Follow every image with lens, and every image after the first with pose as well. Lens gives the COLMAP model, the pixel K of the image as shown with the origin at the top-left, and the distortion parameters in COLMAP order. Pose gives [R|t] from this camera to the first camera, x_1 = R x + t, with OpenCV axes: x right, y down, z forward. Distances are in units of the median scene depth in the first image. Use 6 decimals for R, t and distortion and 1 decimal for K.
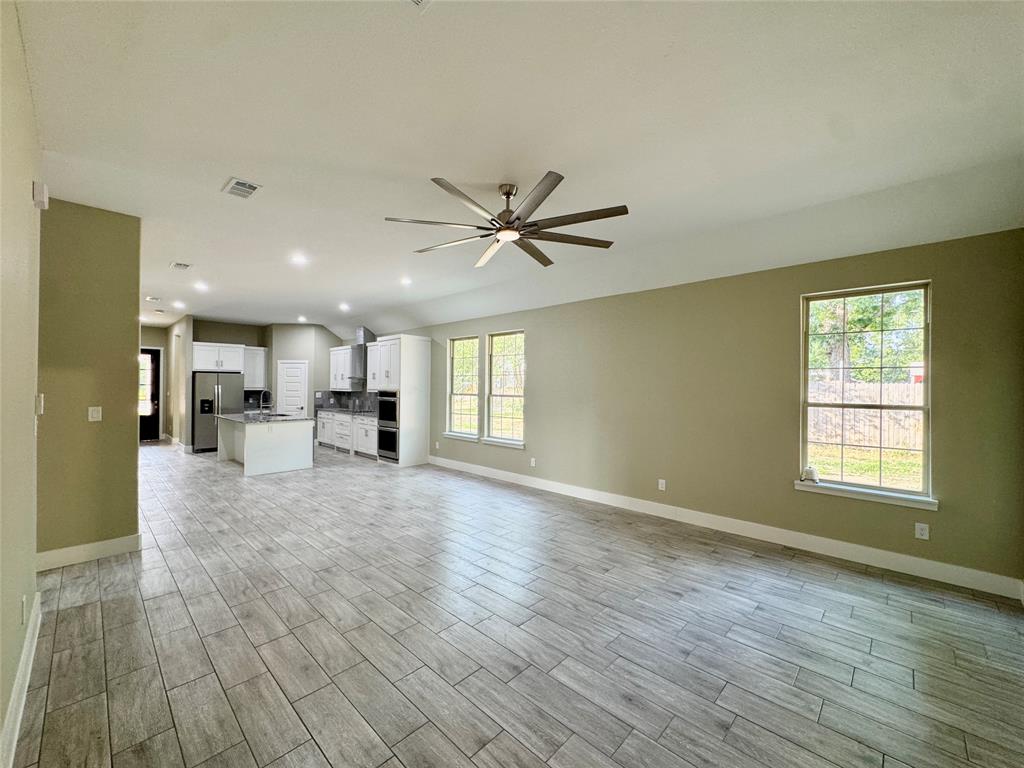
lens RADIAL K [[407.5, 0, 513.9], [0, 407.5, 385.2], [0, 0, 1]] dist [0.002810, 0.000188]
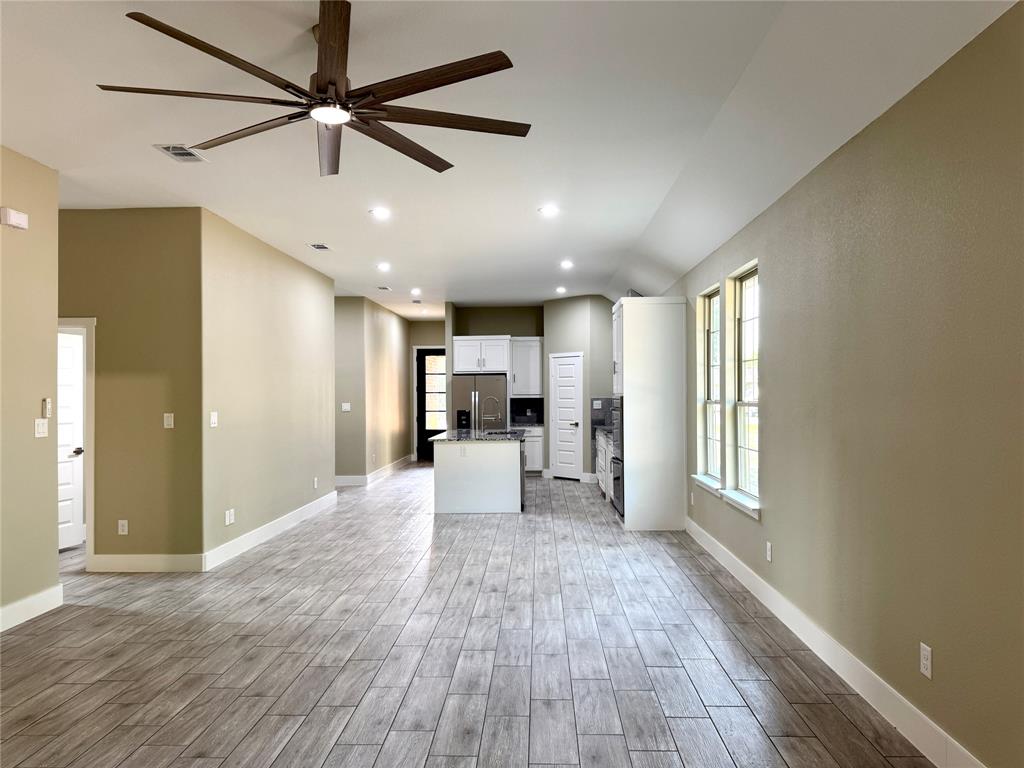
lens RADIAL K [[721.3, 0, 516.7], [0, 721.3, 387.5], [0, 0, 1]] dist [0.036729, -0.027868]
pose [[0.667308, -0.019550, -0.744525, 0.420737], [0.016346, 0.999799, -0.011602, 0.012345], [0.744602, -0.004428, 0.667494, 0.240378]]
